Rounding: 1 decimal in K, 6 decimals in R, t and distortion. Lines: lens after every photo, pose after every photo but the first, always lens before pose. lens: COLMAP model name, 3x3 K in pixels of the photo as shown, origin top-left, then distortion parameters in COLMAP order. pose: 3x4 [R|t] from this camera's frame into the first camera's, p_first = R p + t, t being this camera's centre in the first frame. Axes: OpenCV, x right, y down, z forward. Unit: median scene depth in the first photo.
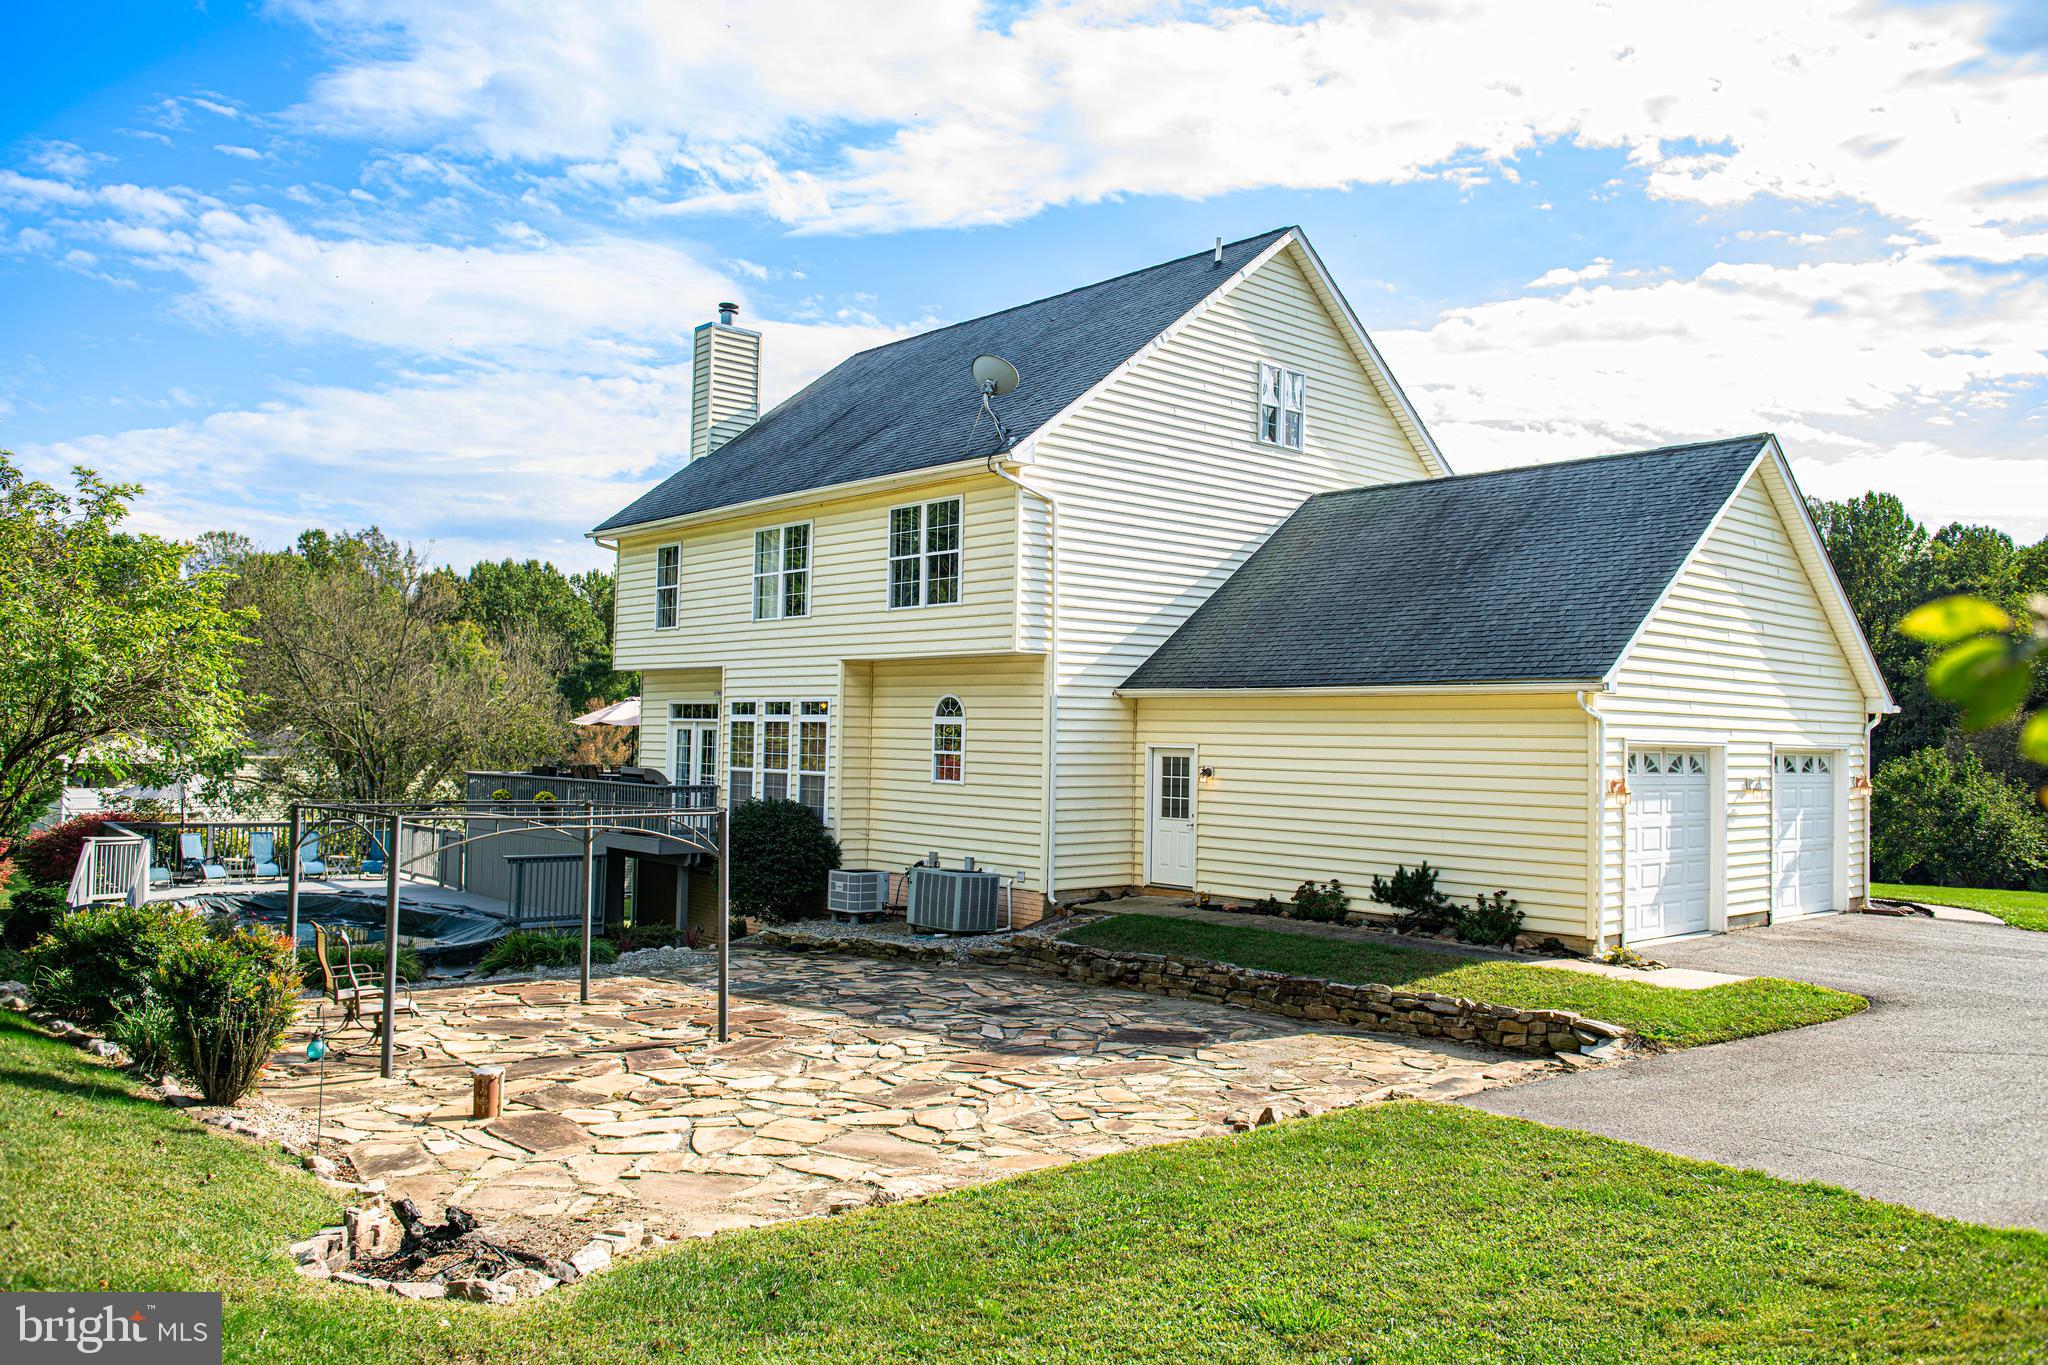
lens RADIAL K [[1649.5, 0, 1024.0], [0, 1649.5, 682.5], [0, 0, 1]] dist [-0.146058, 0.003094]
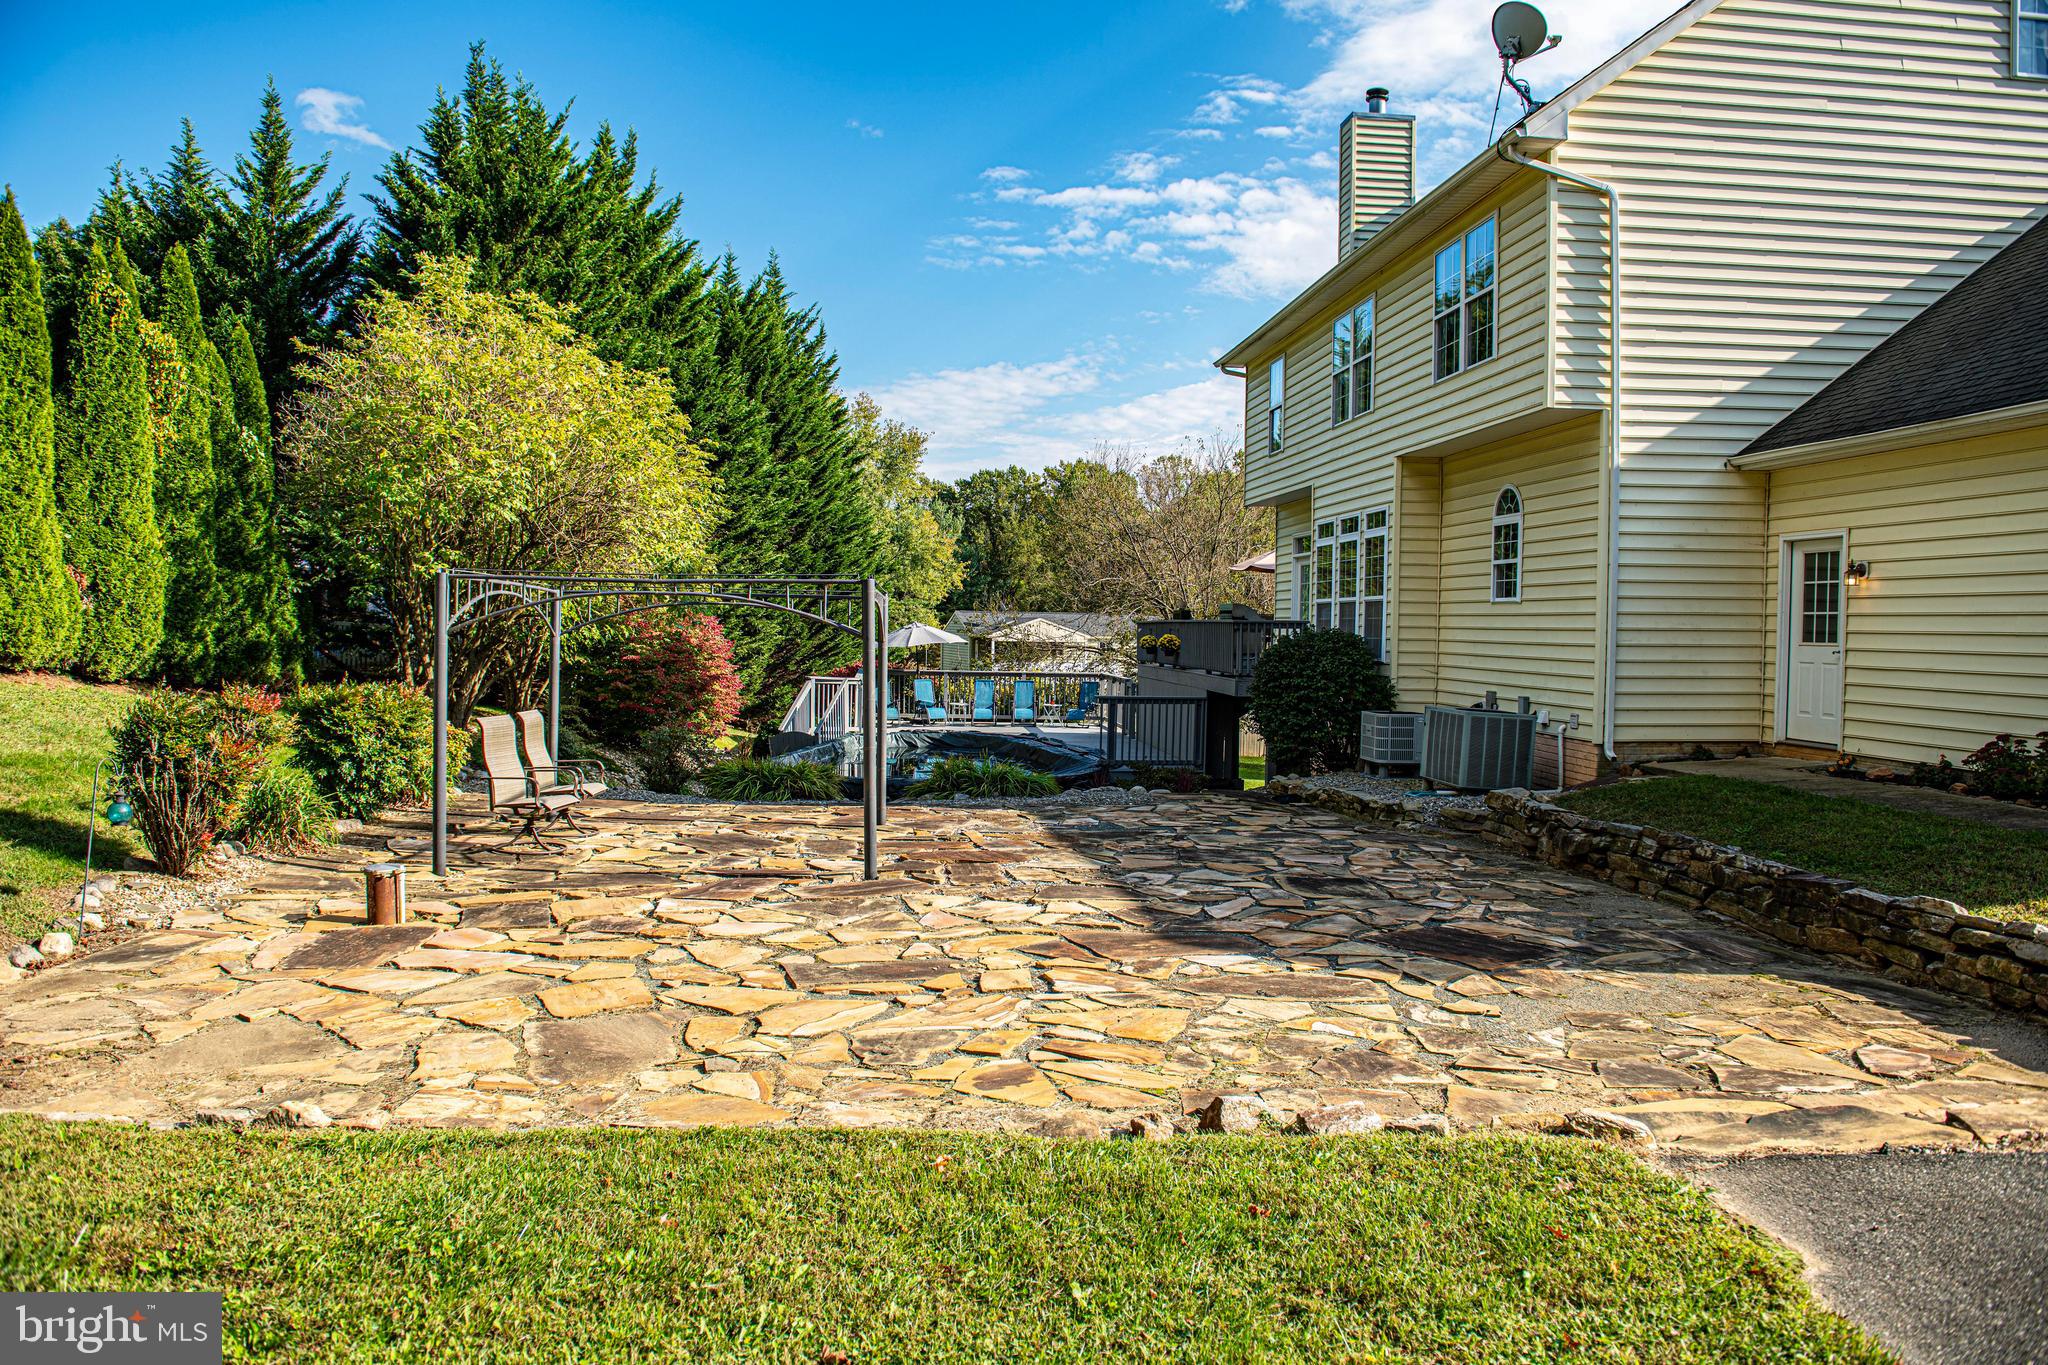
lens RADIAL K [[1489.6, 0, 1024.0], [0, 1489.6, 682.5], [0, 0, 1]] dist [-0.005953, -0.006232]
pose [[0.802087, 0.011655, -0.597094, 0.192866], [0.022260, 0.998531, 0.049393, 0.061038], [0.596792, -0.052909, 0.800649, 0.316911]]
